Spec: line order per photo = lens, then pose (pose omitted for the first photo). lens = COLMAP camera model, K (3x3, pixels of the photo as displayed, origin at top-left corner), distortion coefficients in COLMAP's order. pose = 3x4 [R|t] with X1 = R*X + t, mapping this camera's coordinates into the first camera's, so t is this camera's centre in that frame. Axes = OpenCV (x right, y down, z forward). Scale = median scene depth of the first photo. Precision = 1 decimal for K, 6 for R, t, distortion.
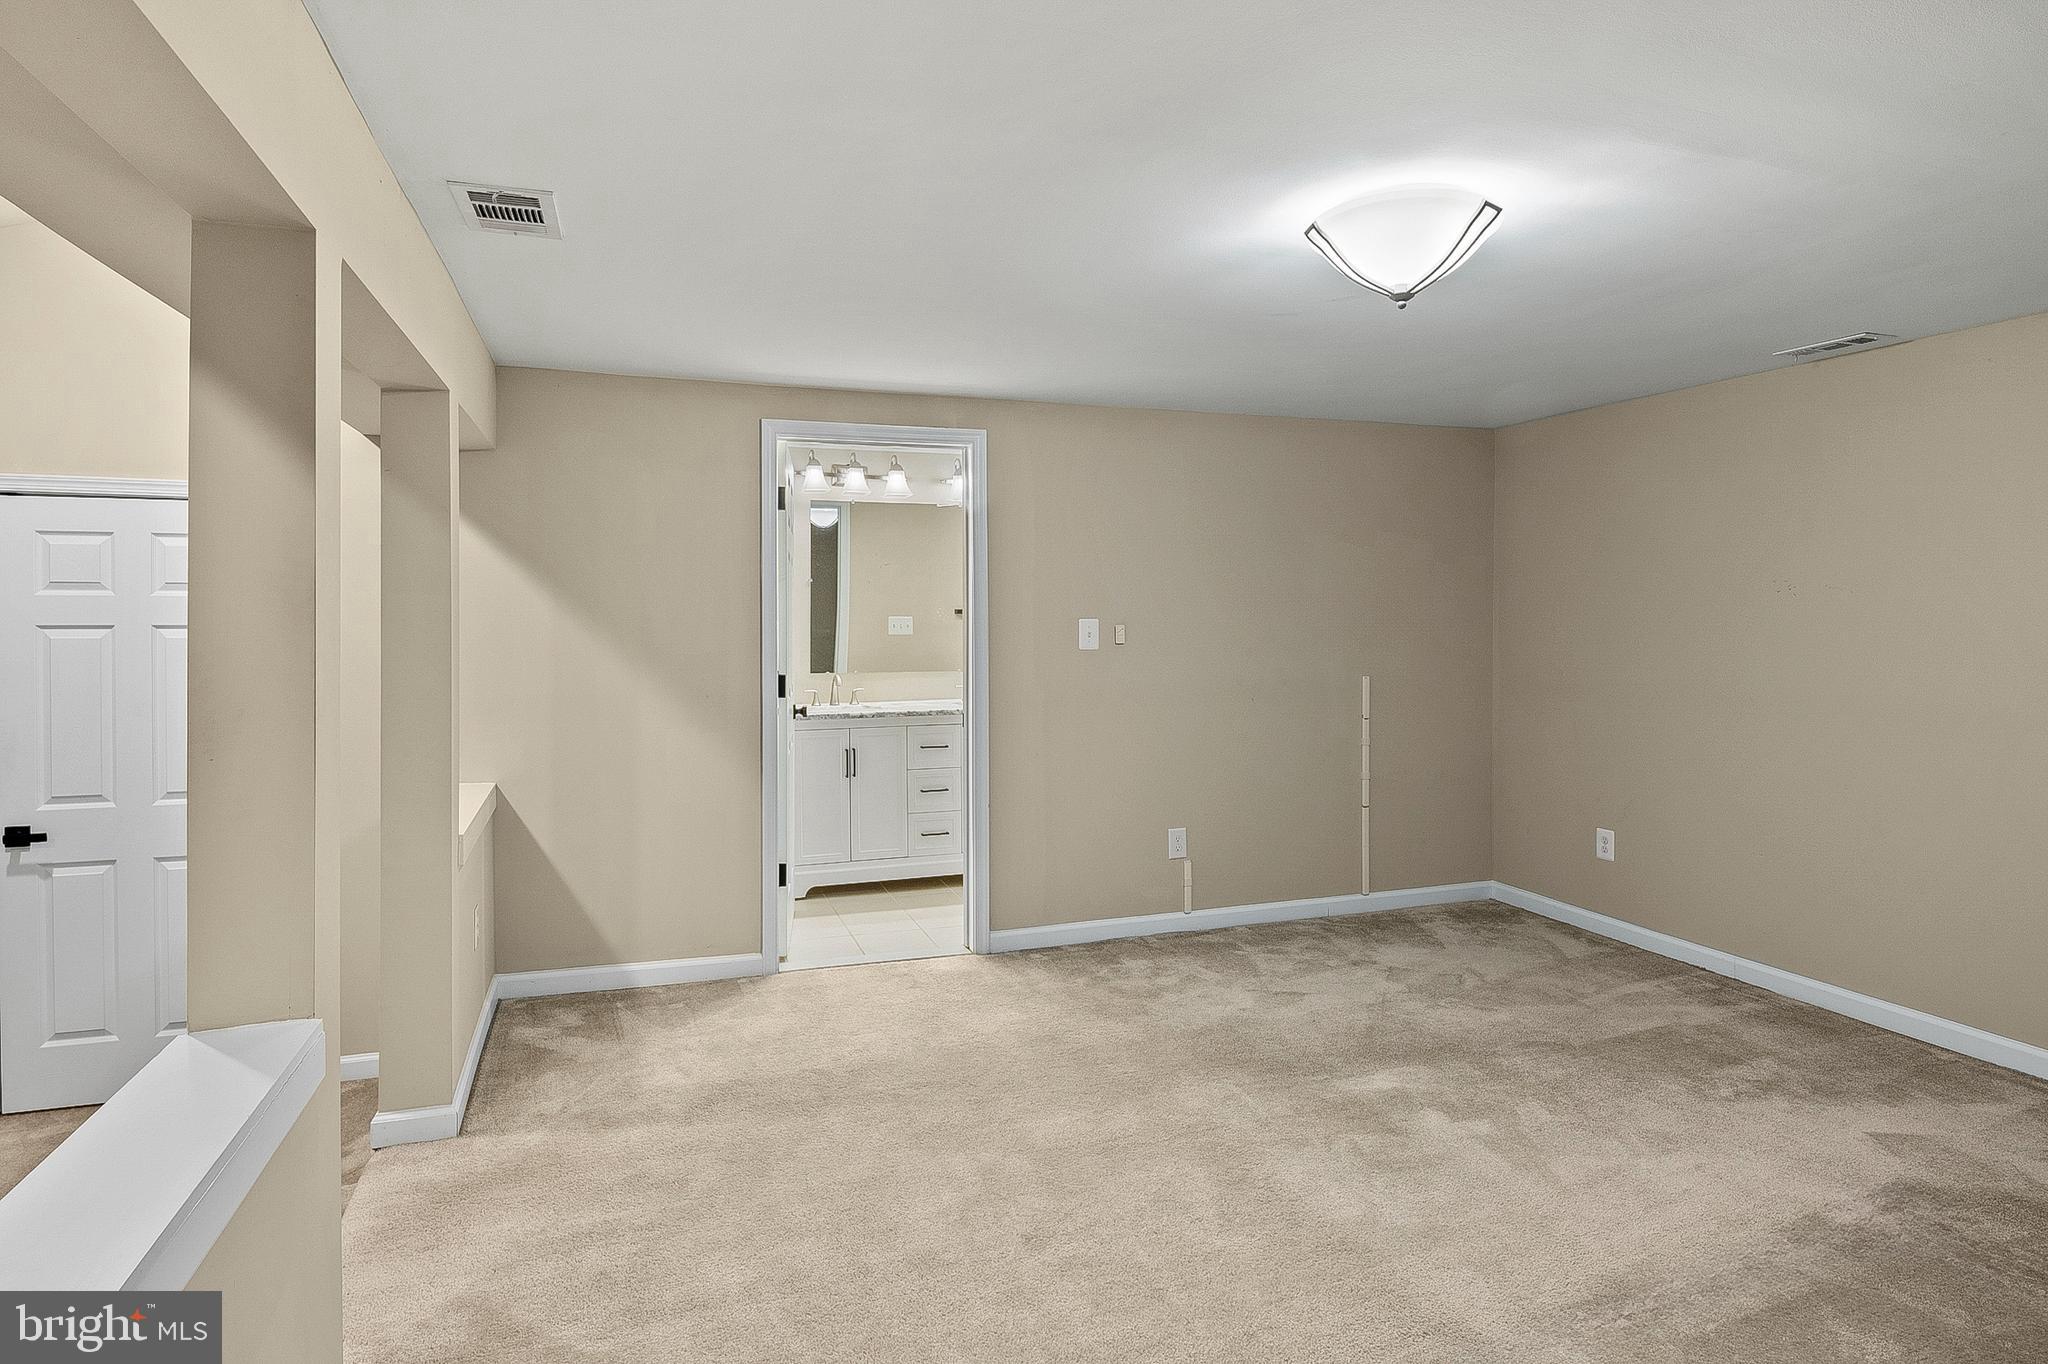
lens RADIAL K [[1120.7, 0, 1001.9], [0, 1120.7, 614.4], [0, 0, 1]] dist [-0.001256, -0.000327]
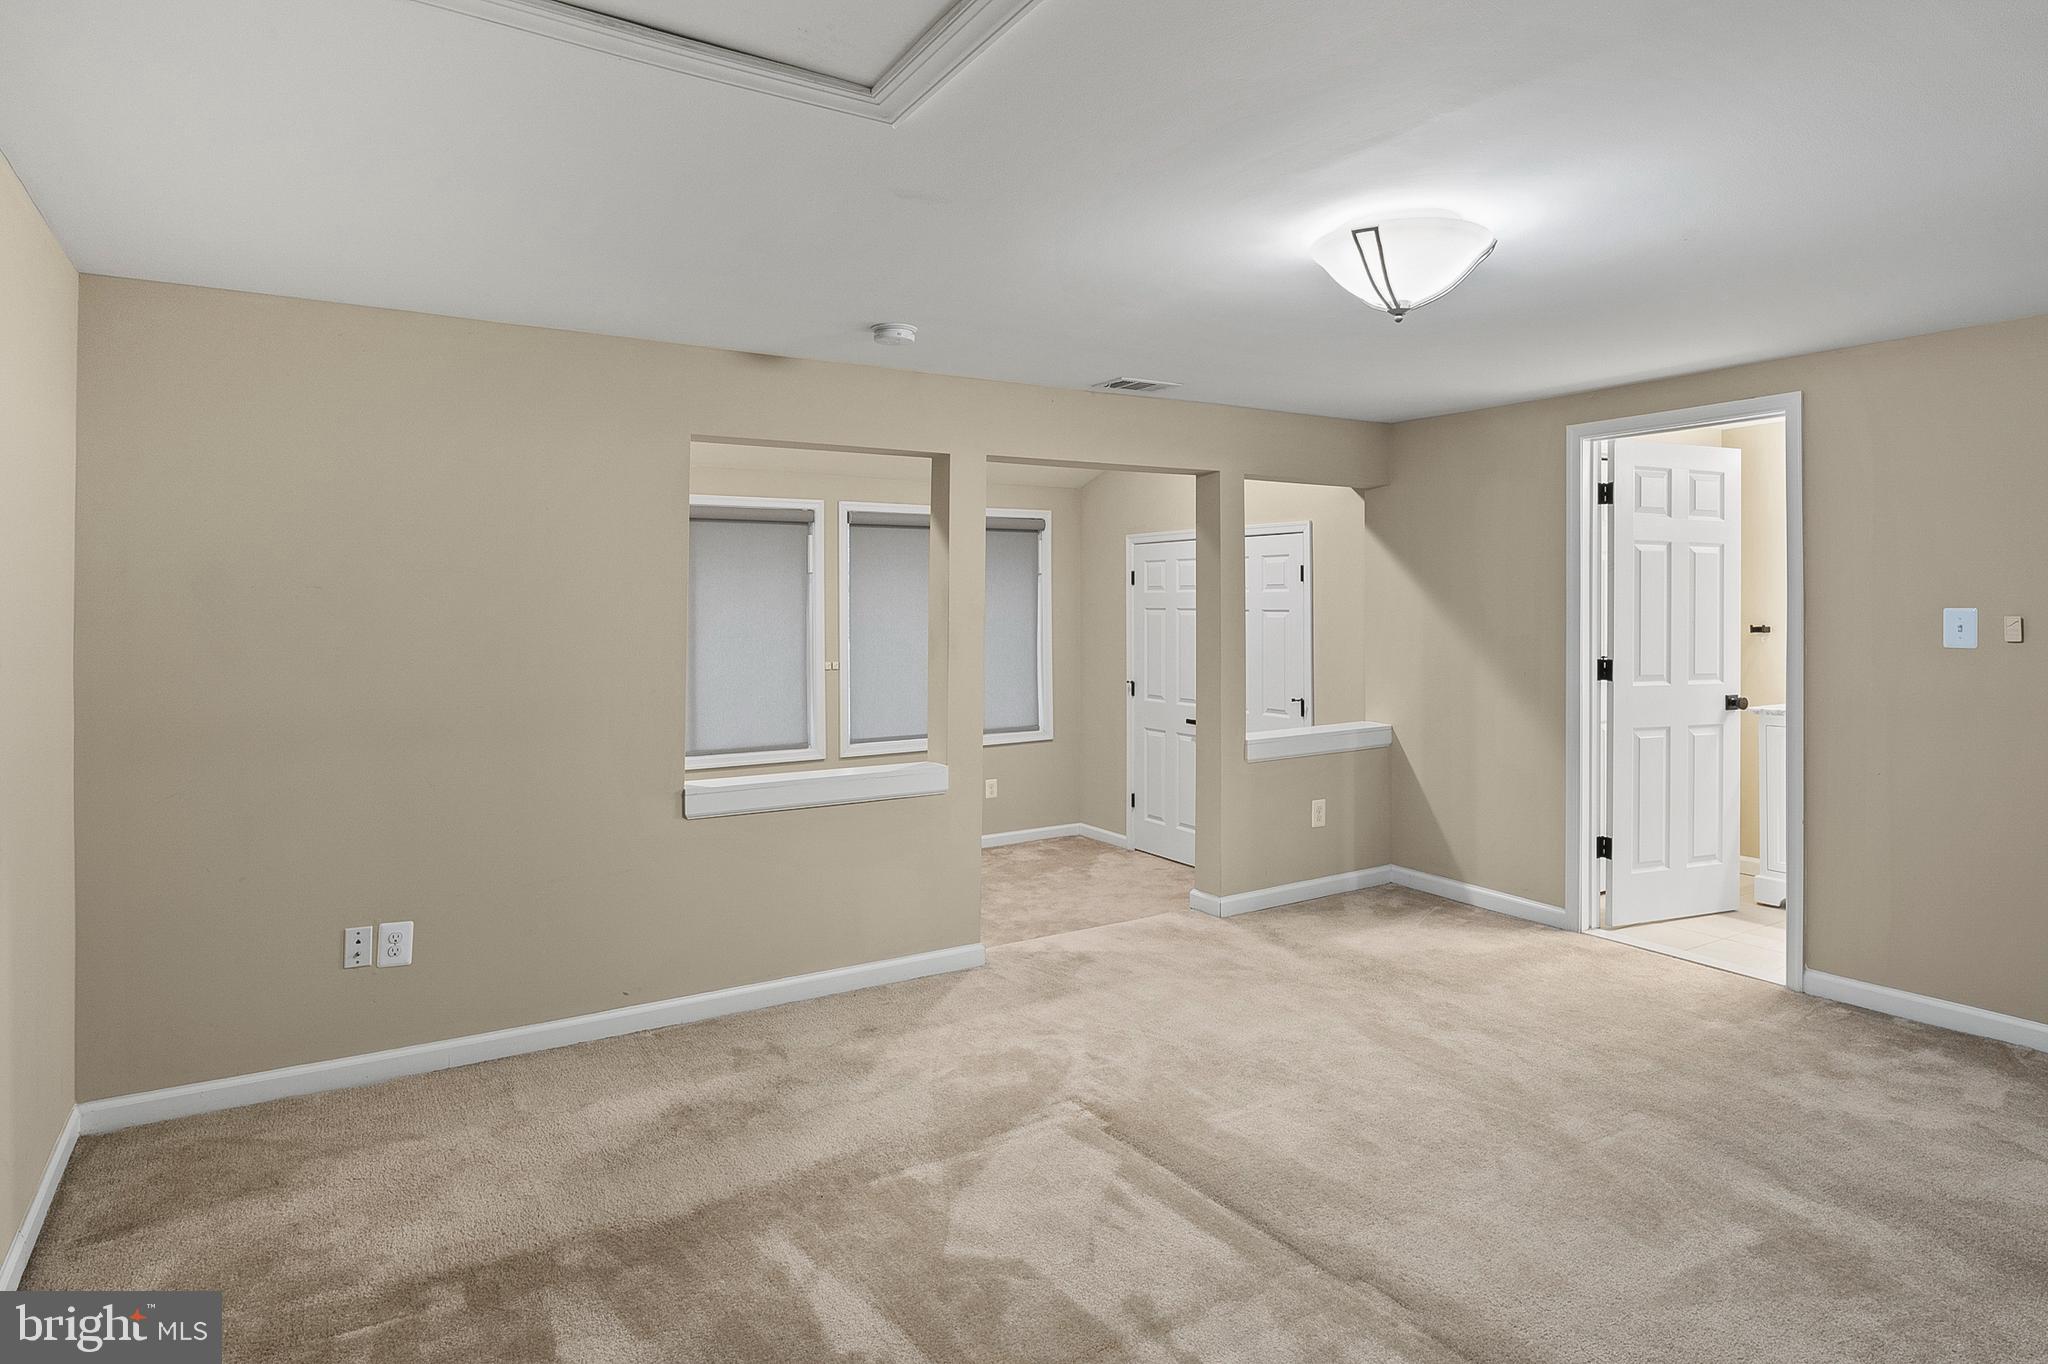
lens RADIAL K [[1120.7, 0, 1001.9], [0, 1120.7, 614.4], [0, 0, 1]] dist [-0.001256, -0.000327]
pose [[0.217056, 0.010040, -0.976108, 0.702906], [0.005959, 0.999915, 0.011610, -0.004234], [0.976141, -0.008336, 0.216977, 0.209082]]
